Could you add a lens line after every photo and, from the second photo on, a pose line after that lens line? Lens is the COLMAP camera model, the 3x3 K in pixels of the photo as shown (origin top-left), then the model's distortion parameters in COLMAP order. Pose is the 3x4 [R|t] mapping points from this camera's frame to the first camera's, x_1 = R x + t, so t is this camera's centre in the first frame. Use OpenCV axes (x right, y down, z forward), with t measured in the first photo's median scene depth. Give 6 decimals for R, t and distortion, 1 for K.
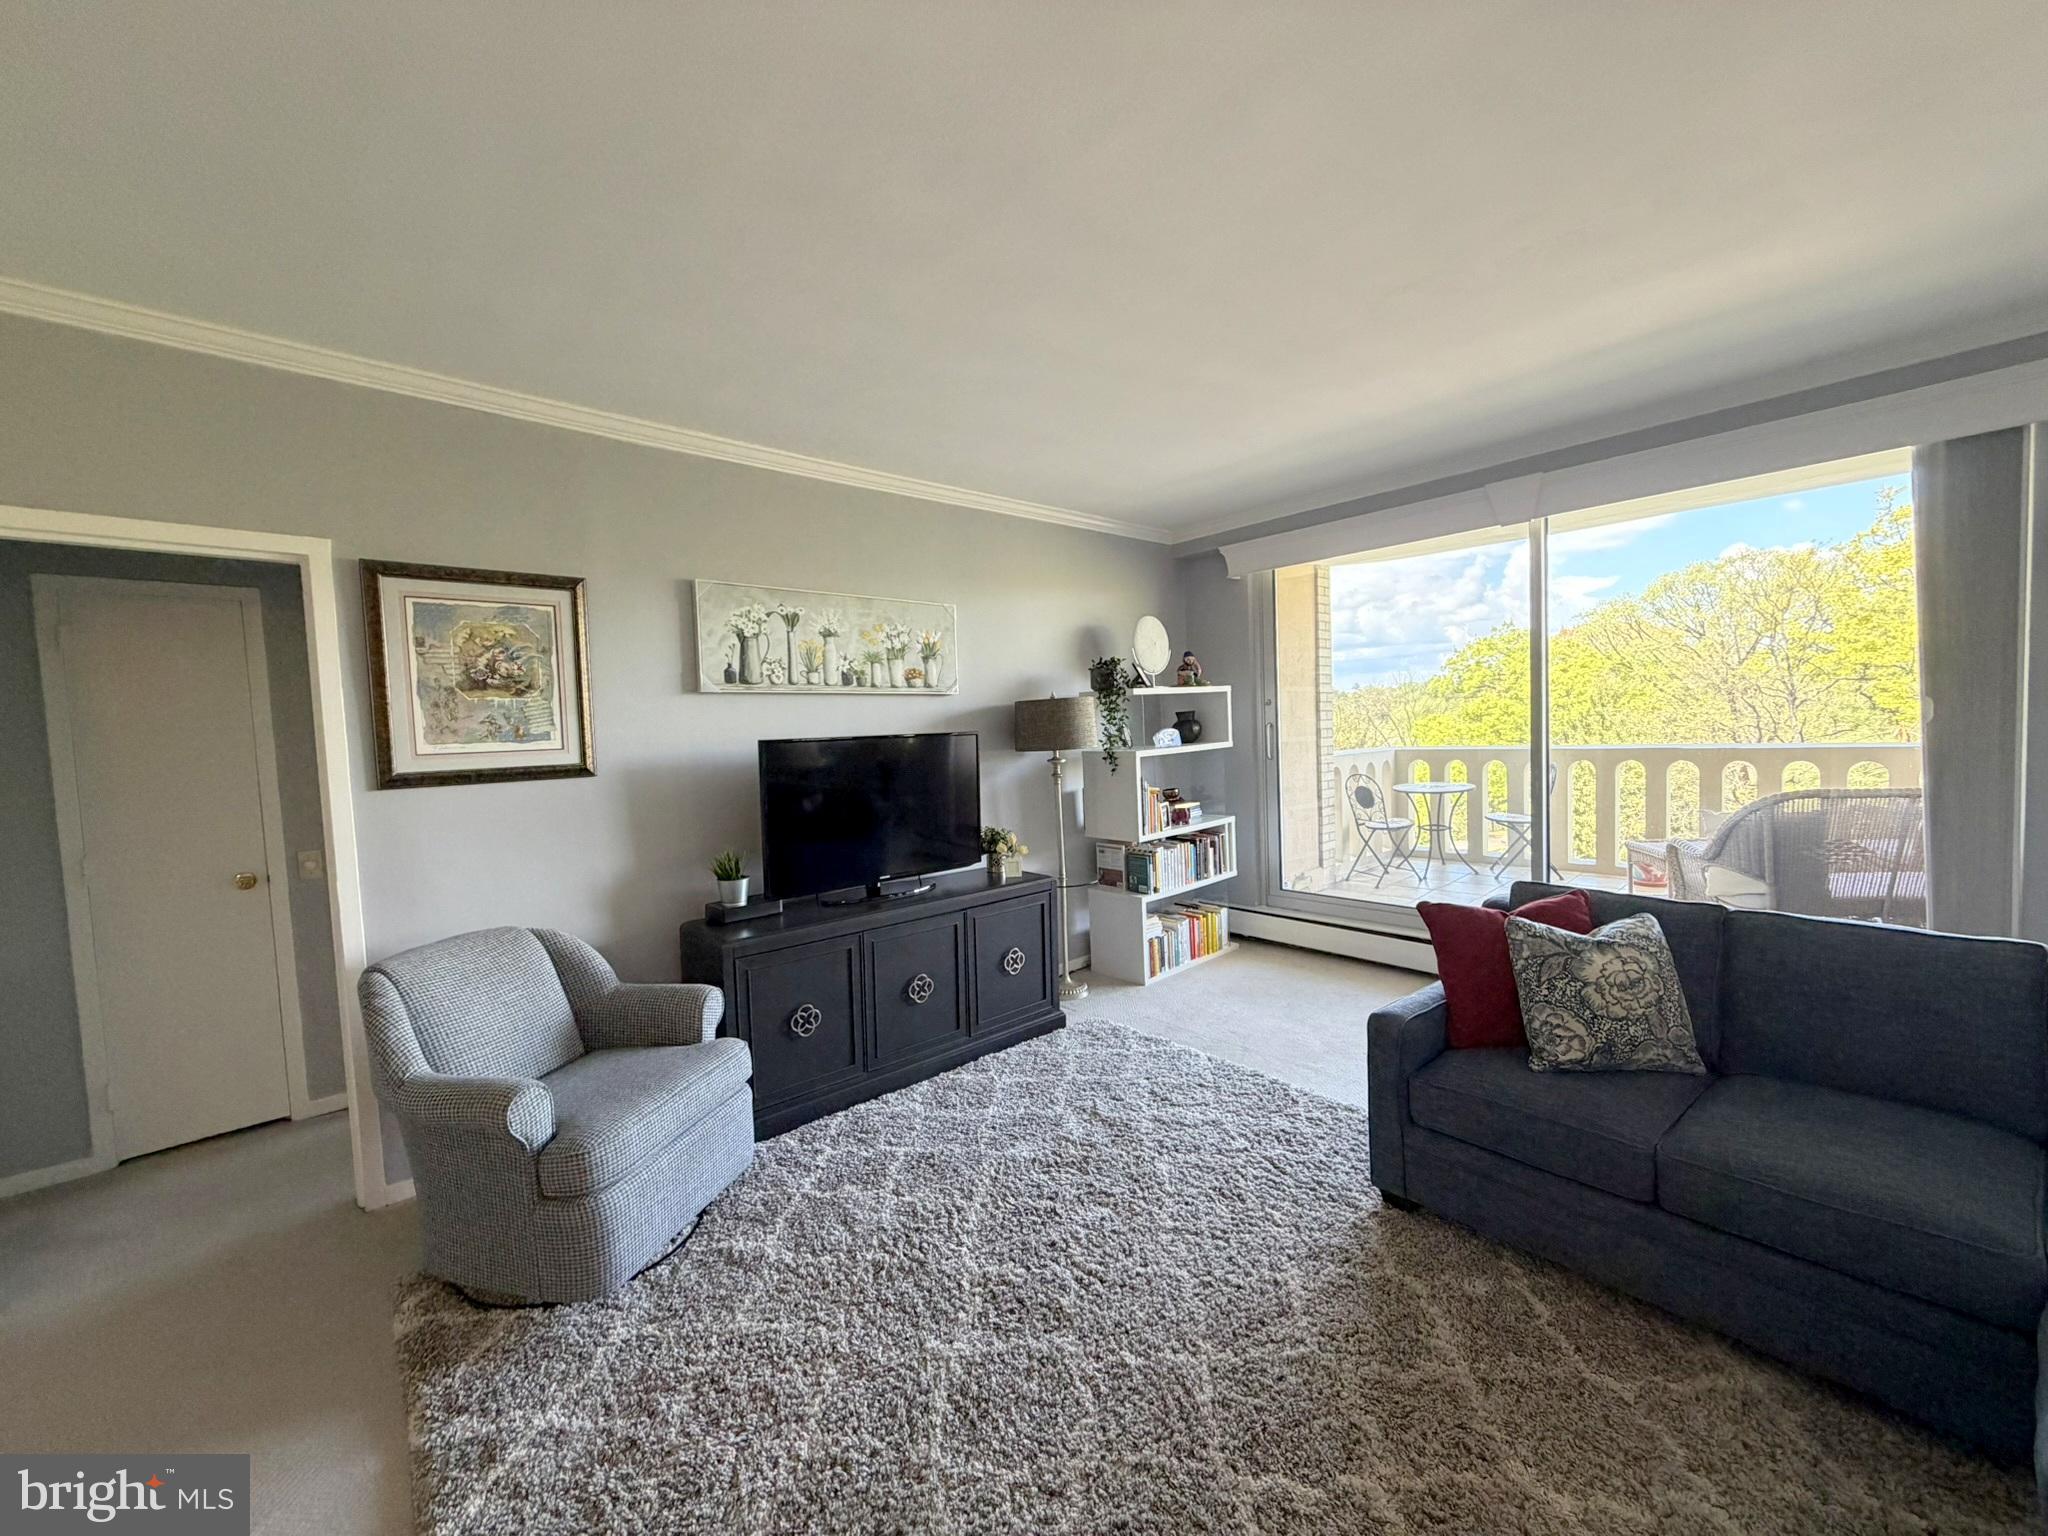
lens RADIAL K [[816.8, 0, 1017.2], [0, 816.8, 770.3], [0, 0, 1]] dist [0.001099, 0.000685]
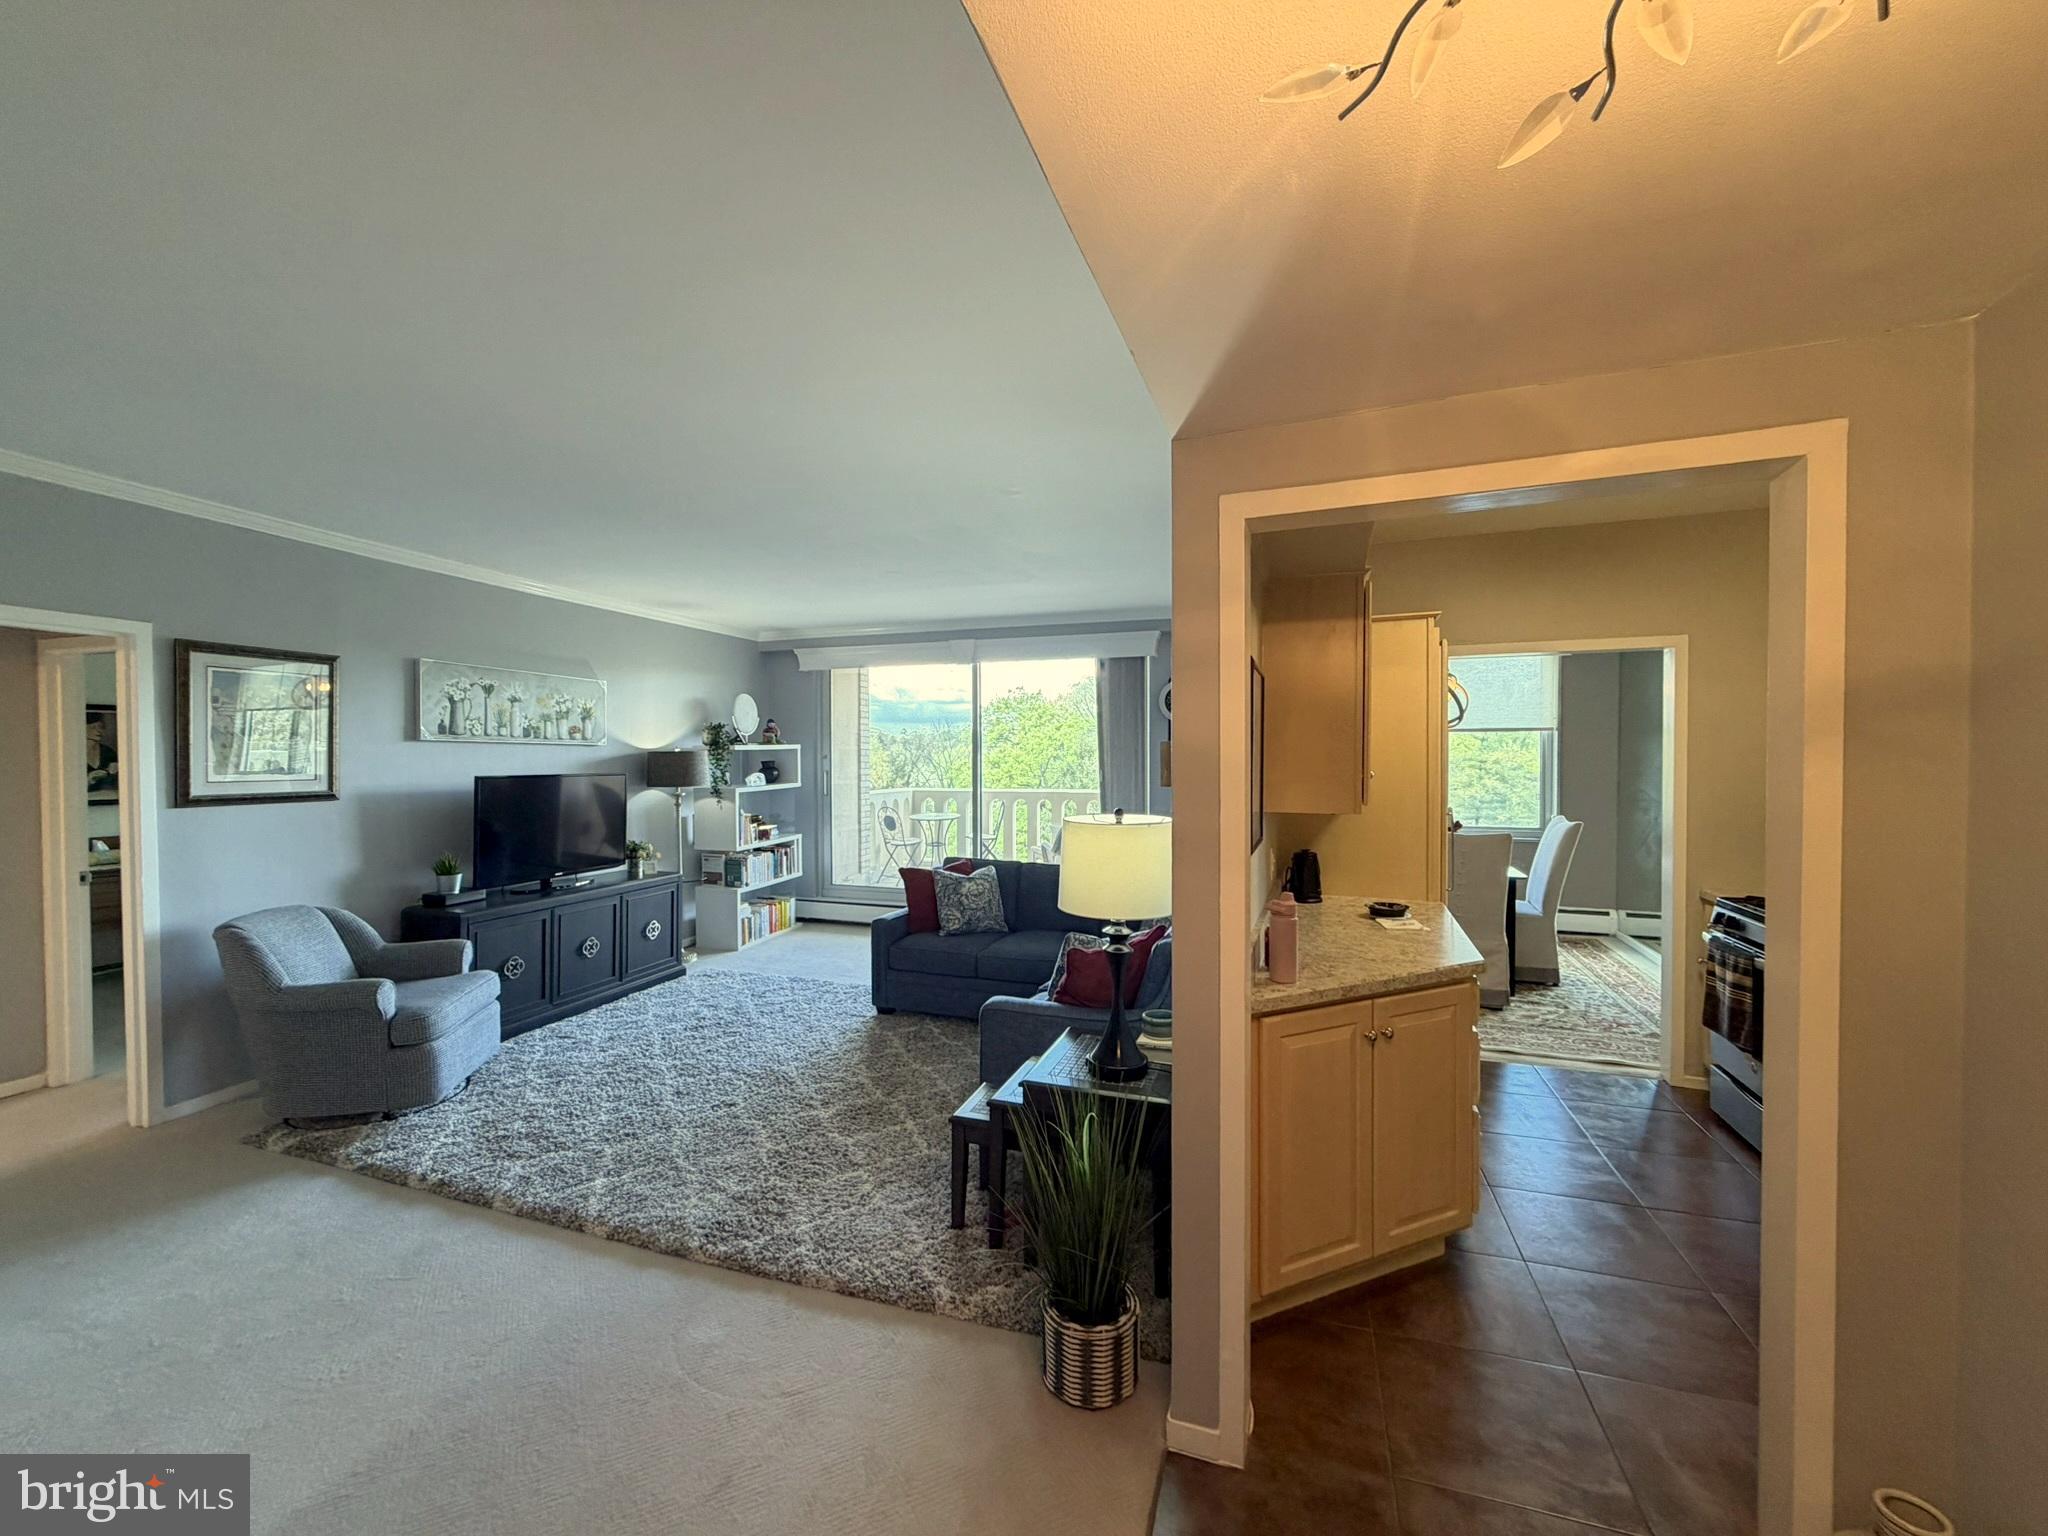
lens RADIAL K [[816.8, 0, 1017.2], [0, 816.8, 770.3], [0, 0, 1]] dist [0.001099, 0.000685]
pose [[0.861933, 0.028291, 0.506232, -0.180101], [-0.004588, 0.998836, -0.048009, 0.013630], [-0.507001, 0.039058, 0.861060, -0.573878]]
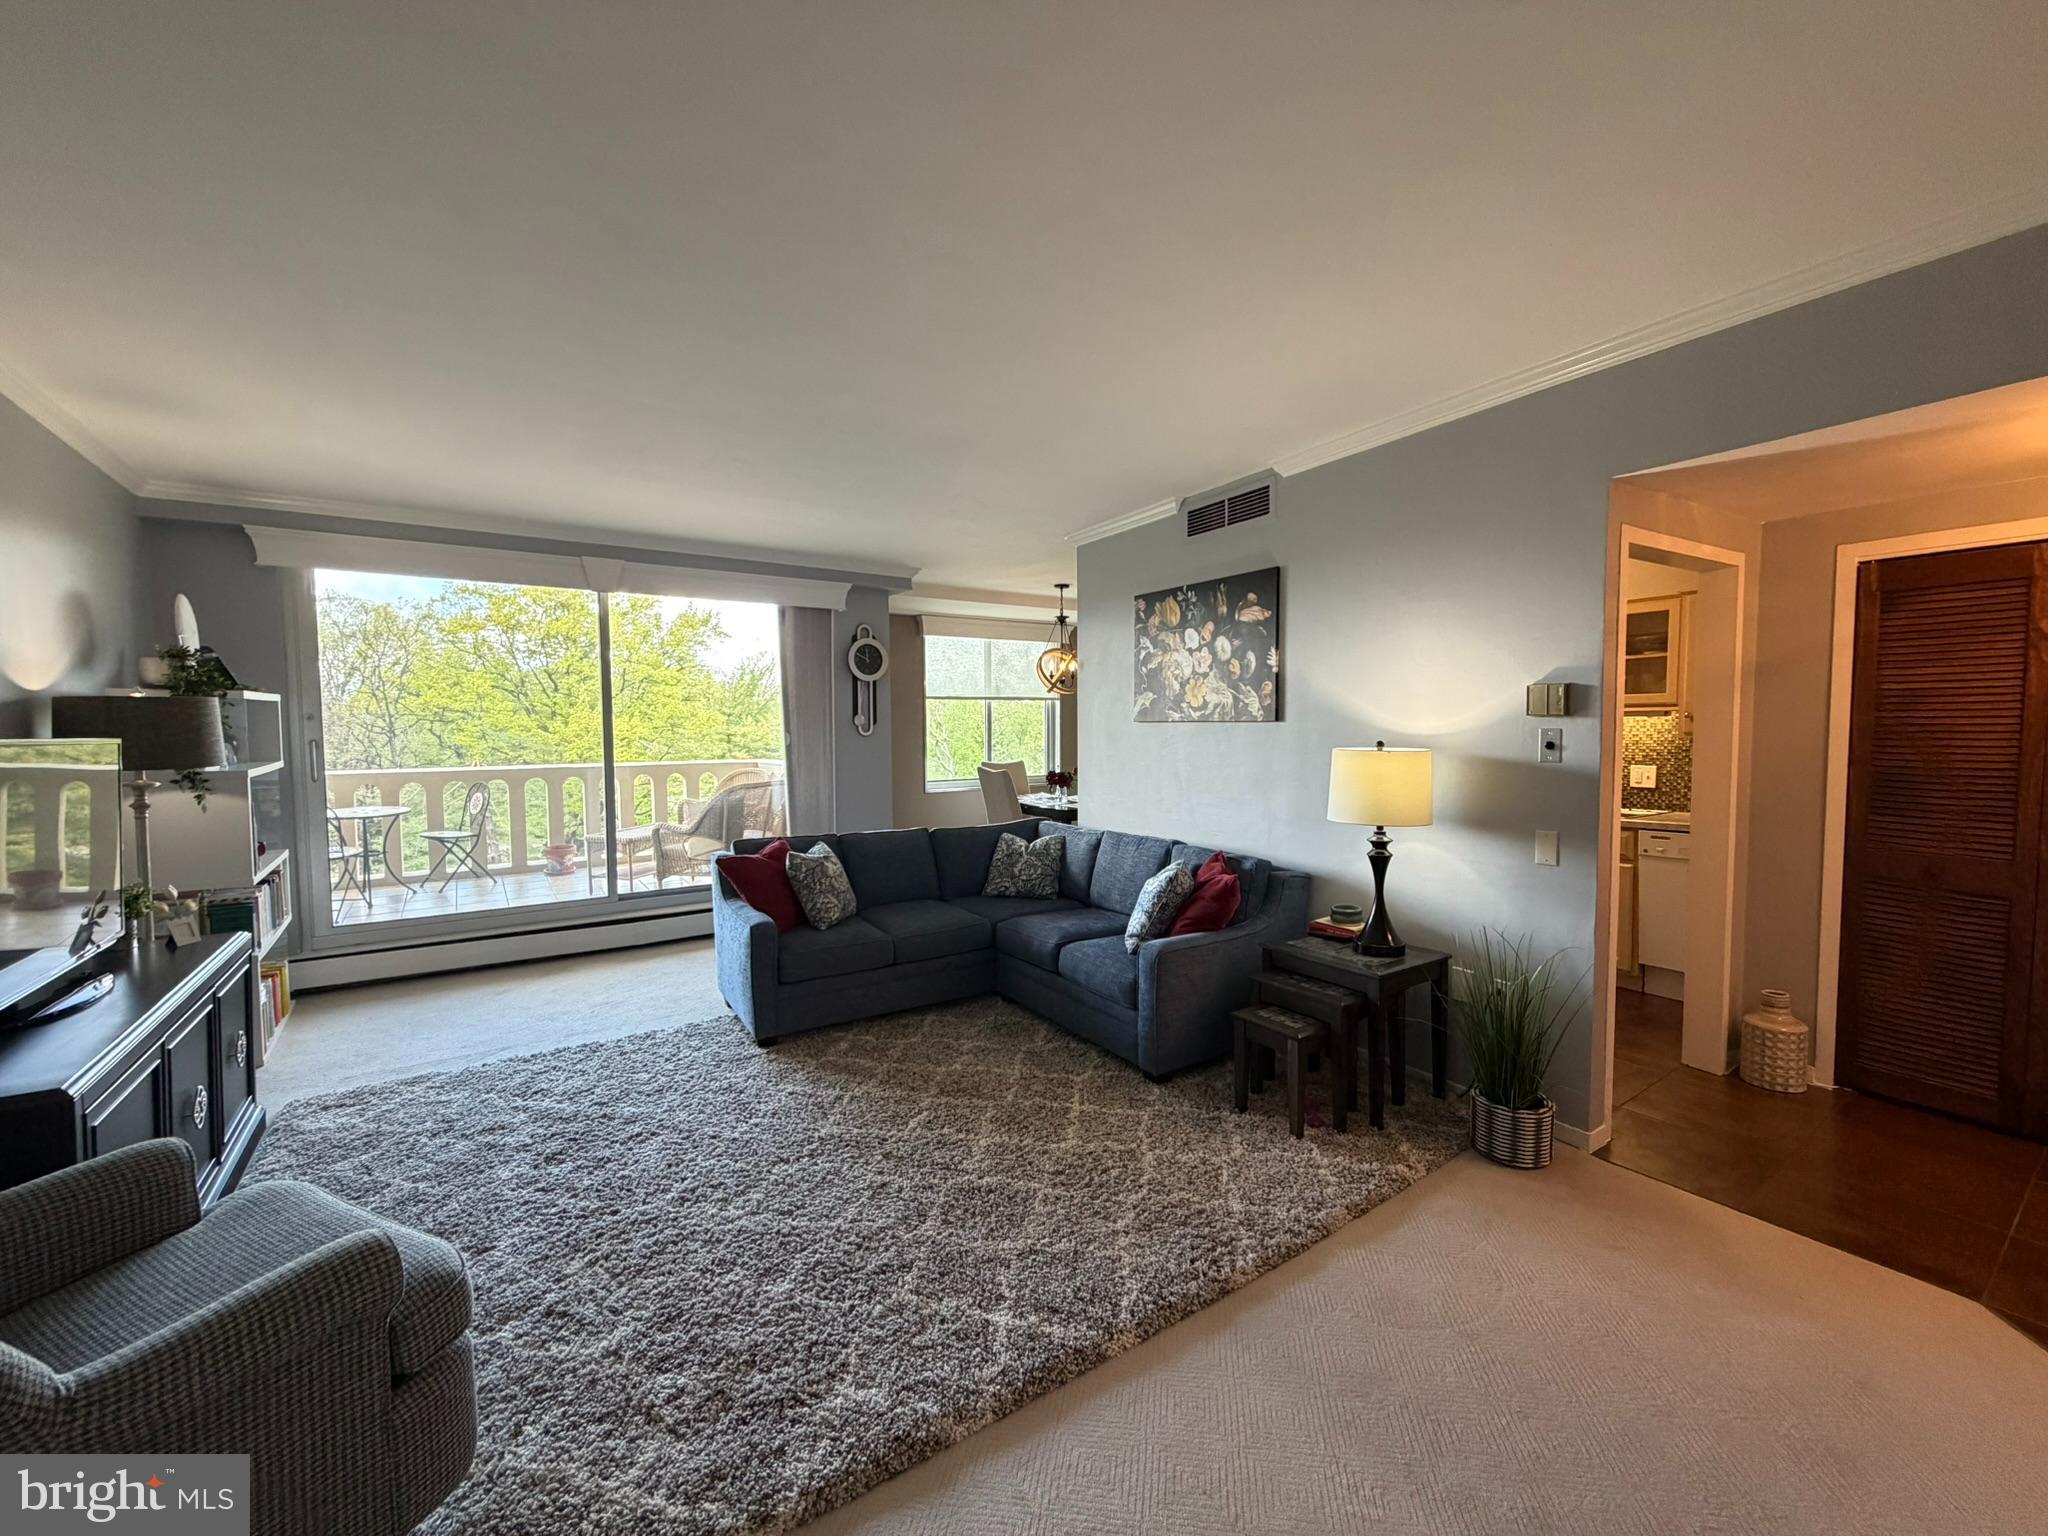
lens RADIAL K [[817.6, 0, 1024.0], [0, 817.6, 768.0], [0, 0, 1]] dist [-0.000014, 0.000113]
pose [[0.120524, -0.010936, 0.992650, -0.612842], [0.057963, 0.998311, 0.003960, 0.016537], [-0.991017, 0.057060, 0.120955, 0.181208]]
